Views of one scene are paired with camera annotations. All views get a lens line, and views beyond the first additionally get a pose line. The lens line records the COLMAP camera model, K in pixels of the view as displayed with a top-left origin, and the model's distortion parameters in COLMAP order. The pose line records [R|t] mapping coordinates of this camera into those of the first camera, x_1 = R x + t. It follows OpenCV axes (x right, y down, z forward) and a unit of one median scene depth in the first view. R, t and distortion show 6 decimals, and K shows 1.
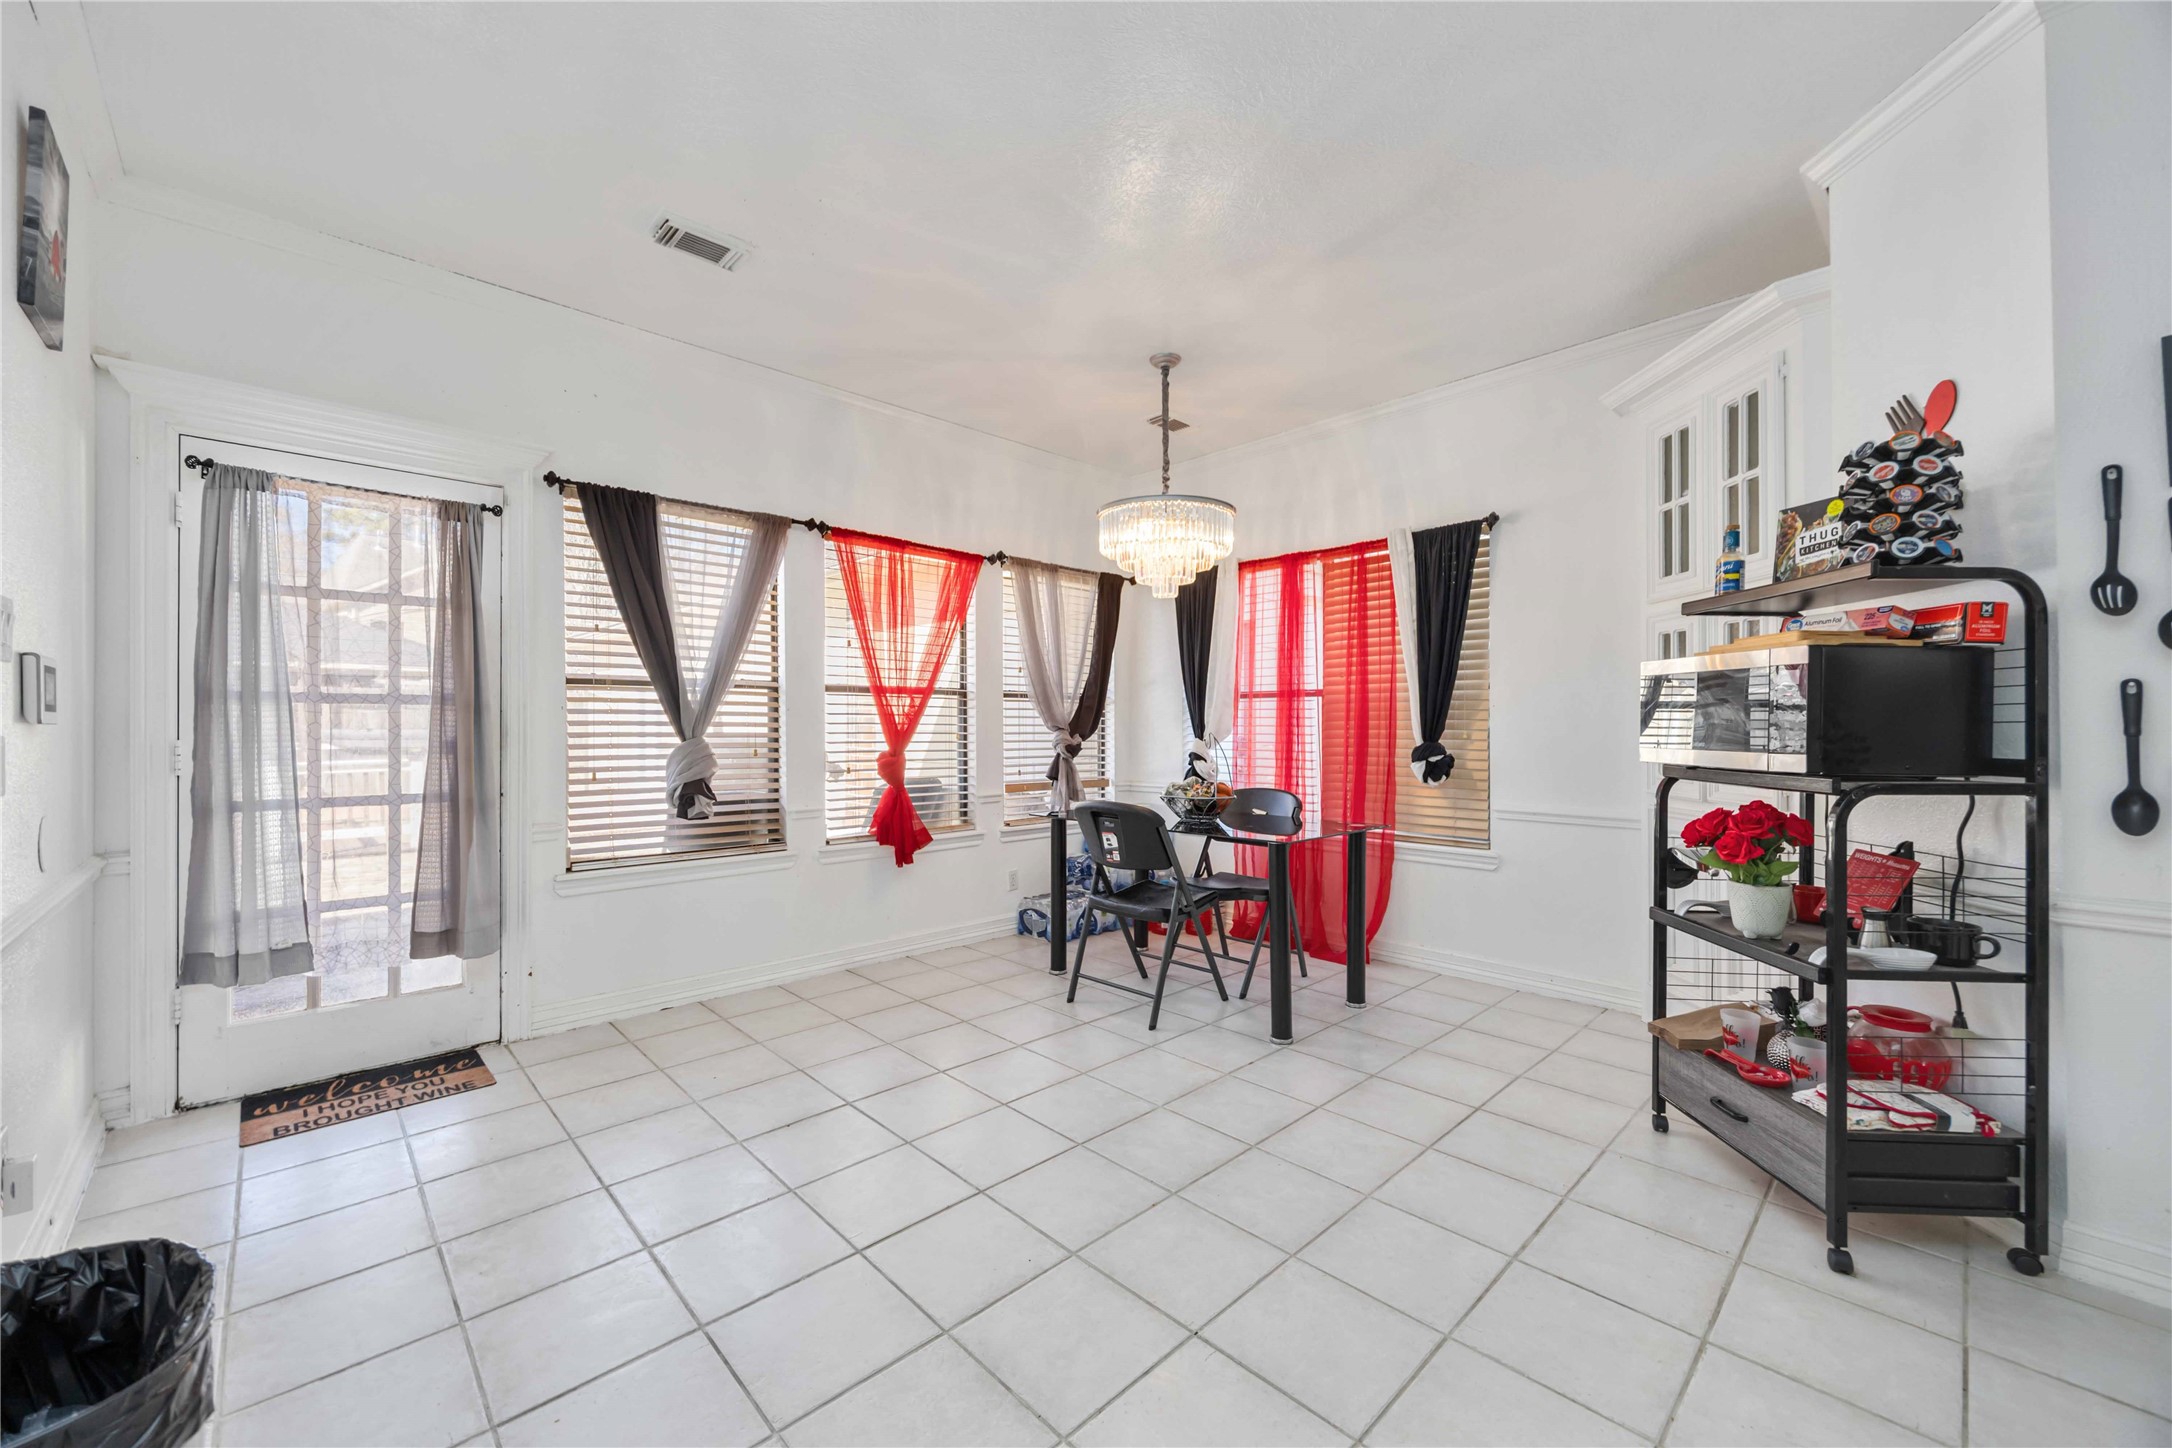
lens RADIAL K [[850.8, 0, 1074.1], [0, 850.8, 723.9], [0, 0, 1]] dist [-0.001287, -0.000673]
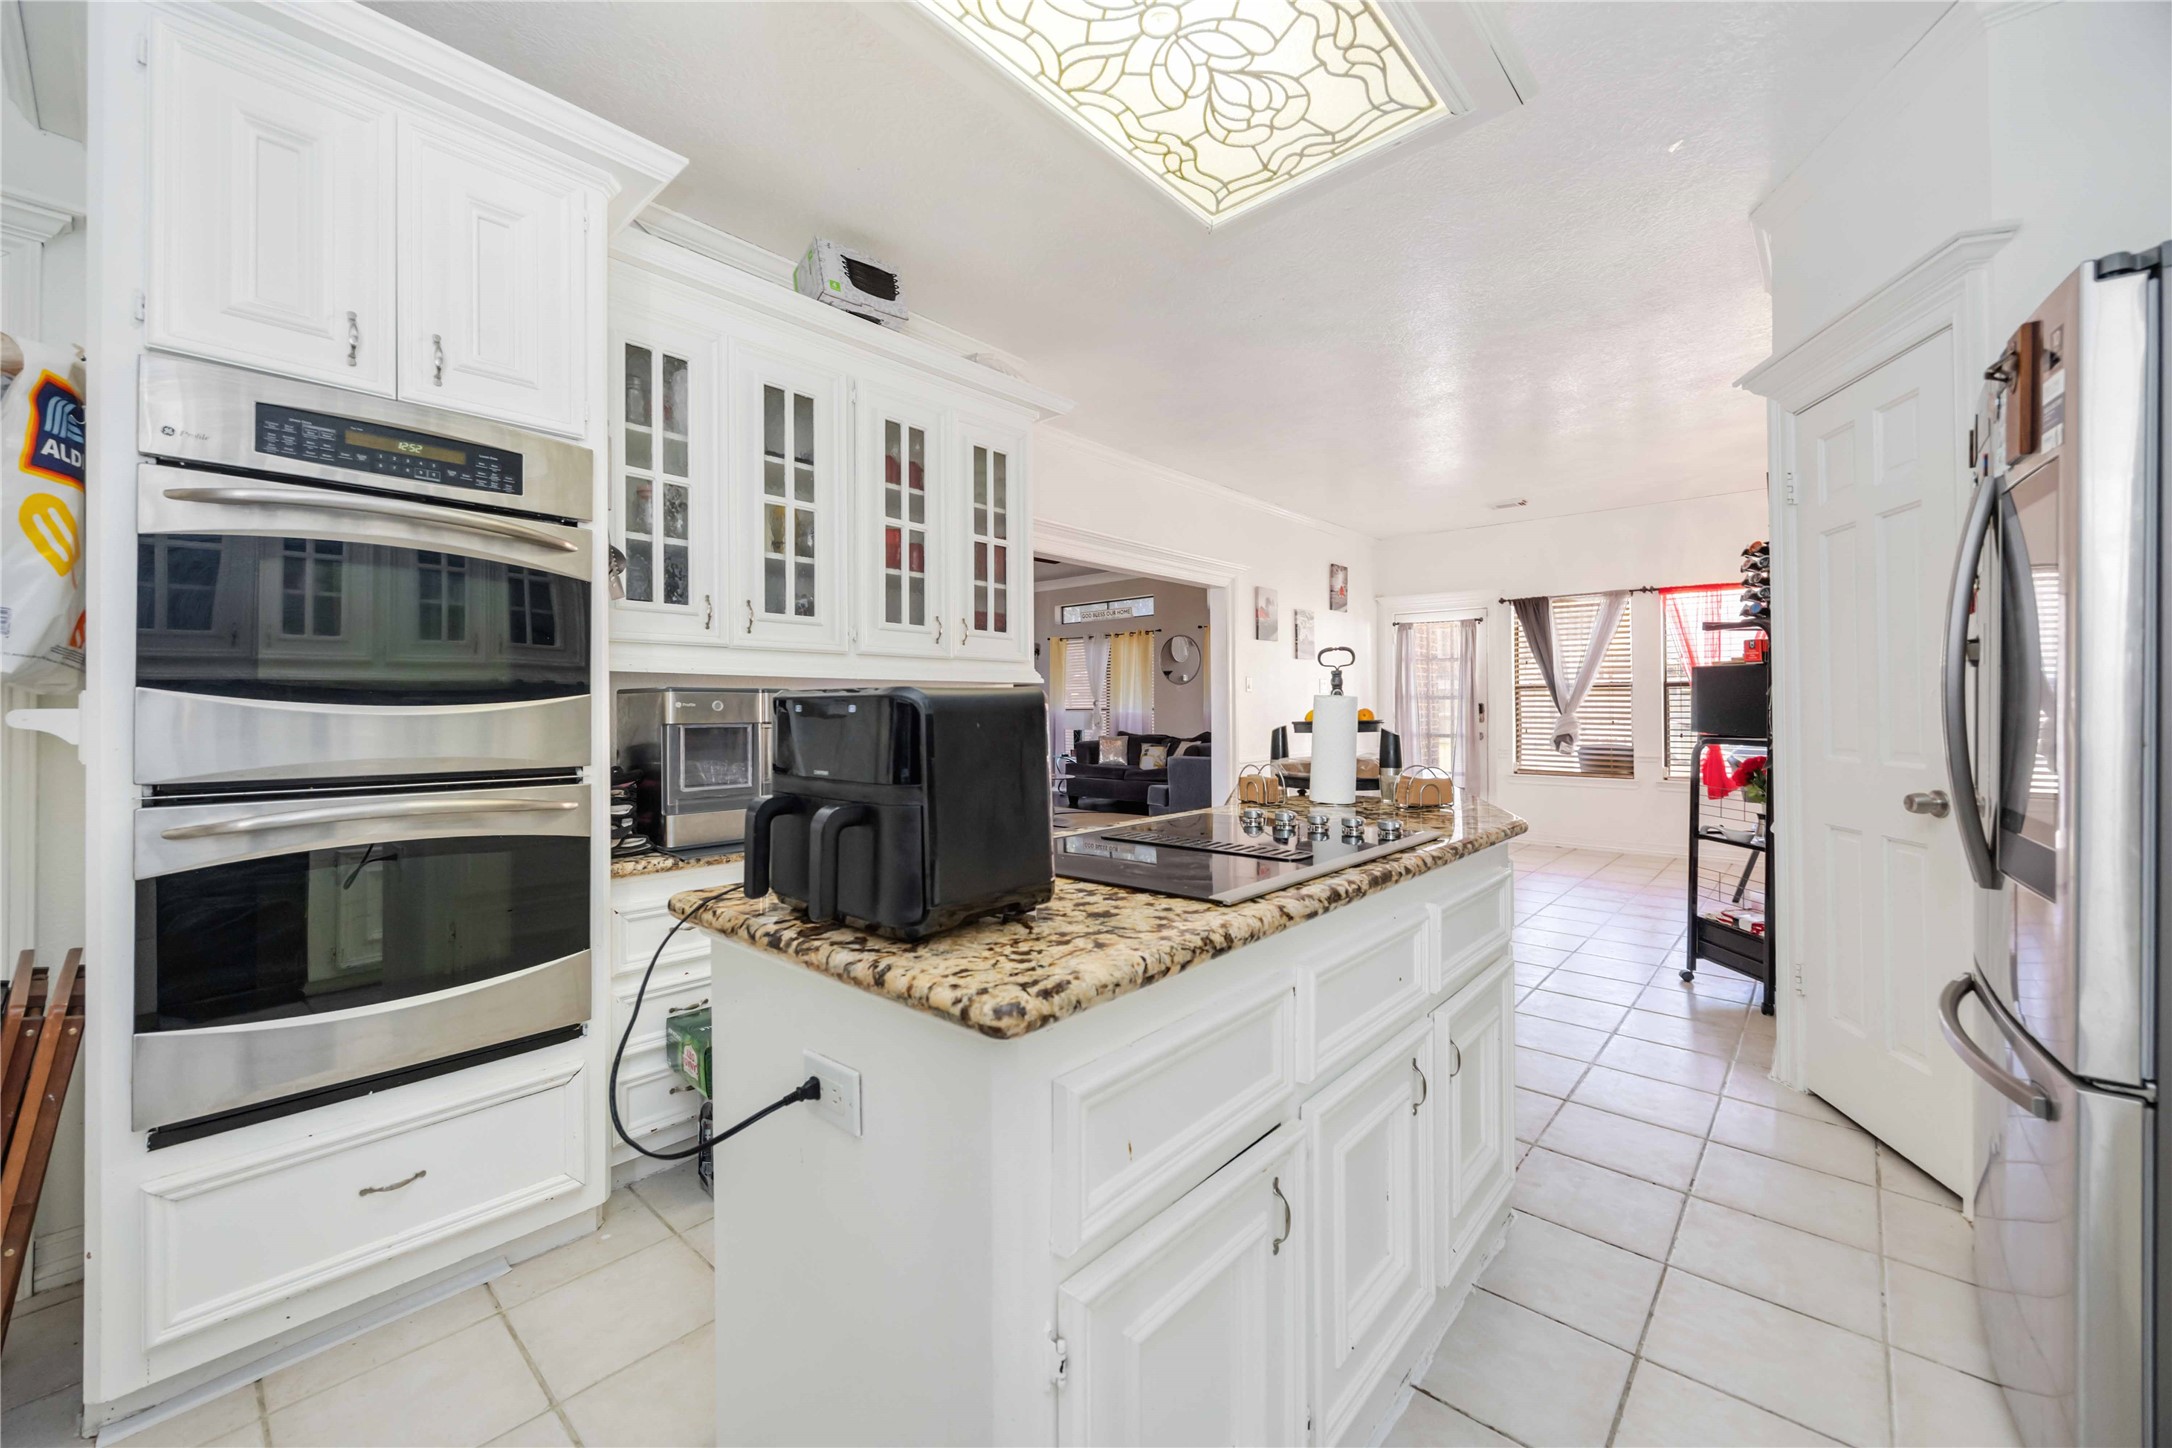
lens RADIAL K [[843.1, 0, 1081.6], [0, 843.1, 718.3], [0, 0, 1]] dist [0.000522, 0.000132]
pose [[0.072671, 0.008784, -0.997317, 1.513802], [0.000434, 0.999961, 0.008839, 0.010322], [0.997356, -0.001076, 0.072664, -0.291899]]
